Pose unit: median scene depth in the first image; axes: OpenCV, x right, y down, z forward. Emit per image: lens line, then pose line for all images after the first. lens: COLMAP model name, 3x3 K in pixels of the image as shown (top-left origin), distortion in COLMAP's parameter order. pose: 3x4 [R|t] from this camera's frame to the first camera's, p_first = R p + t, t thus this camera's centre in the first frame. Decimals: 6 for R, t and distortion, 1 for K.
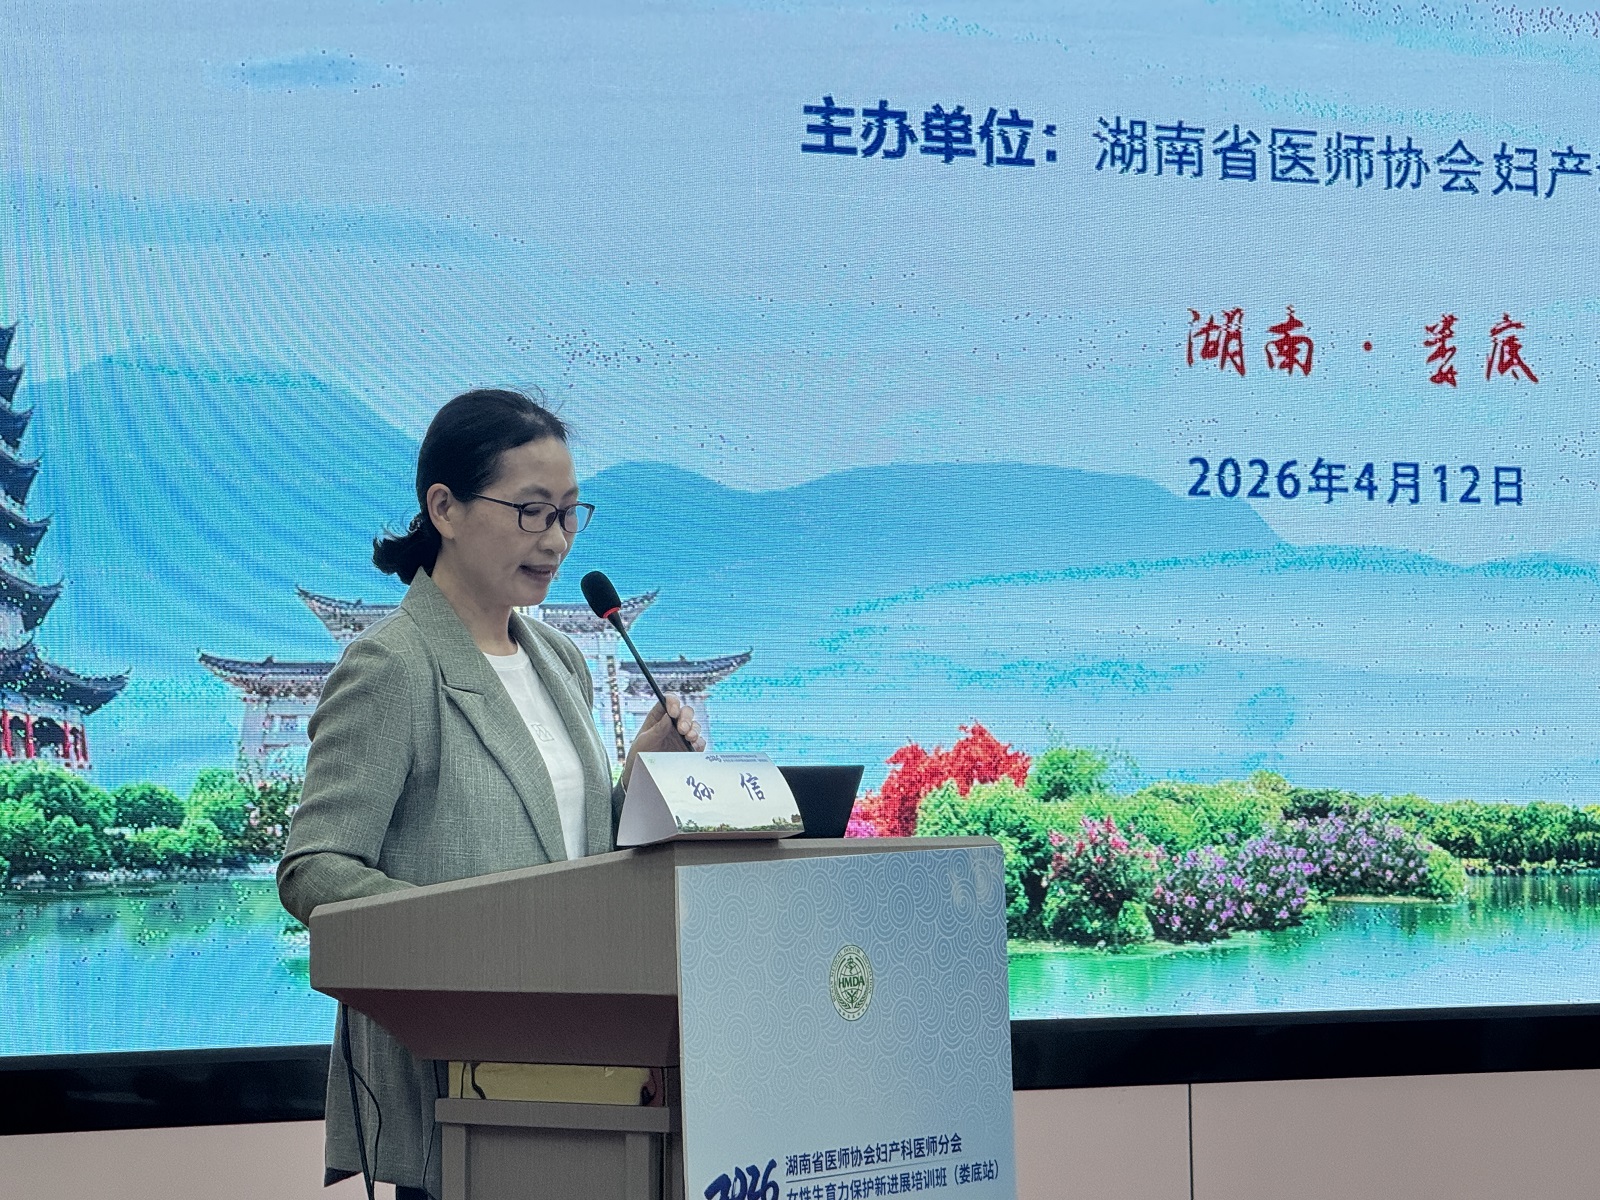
lens RADIAL K [[5730.6, 0, 800.1], [0, 5730.6, 609.8], [0, 0, 1]] dist [0.060844, 0.000000]
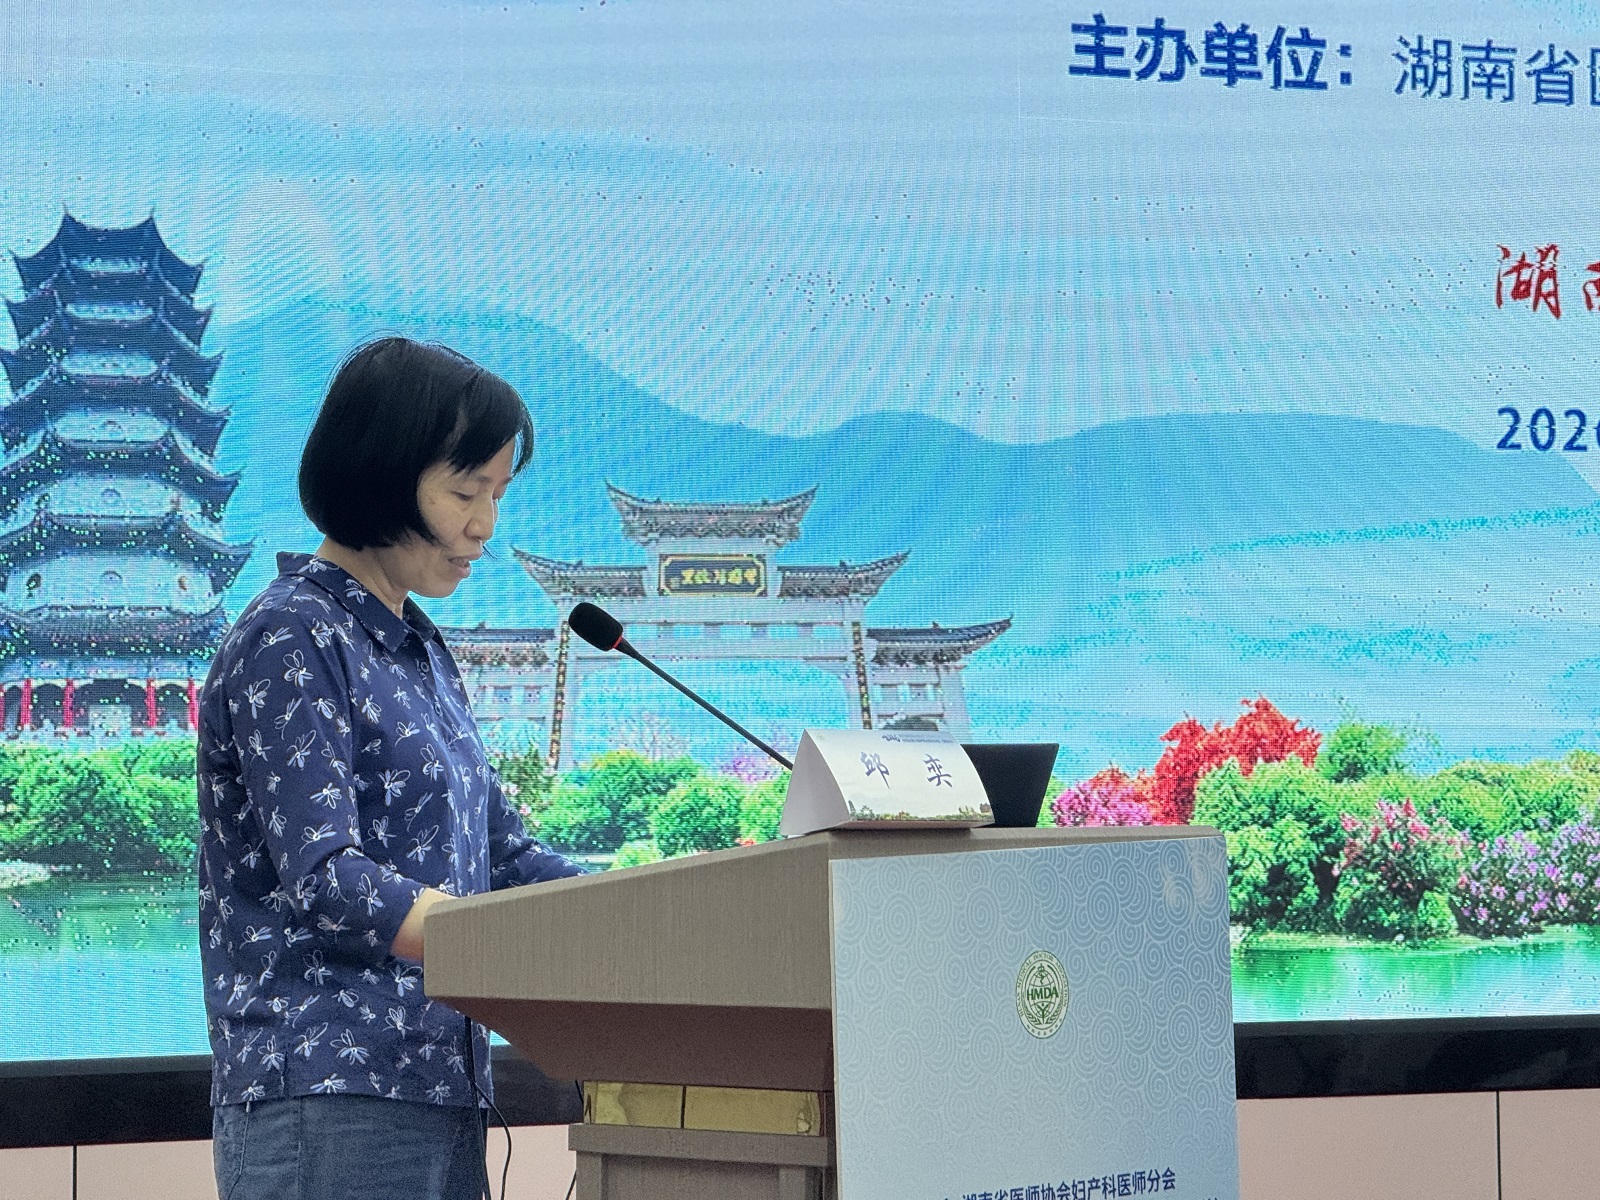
lens RADIAL K [[5534.8, 0, 799.5], [0, 5534.8, 585.8], [0, 0, 1]] dist [0.106432, 0.000000]
pose [[0.997063, 0.001048, -0.076577, 0.025798], [-0.001074, 0.999999, -0.000304, 0.002453], [0.076577, 0.000386, 0.997064, 0.113964]]
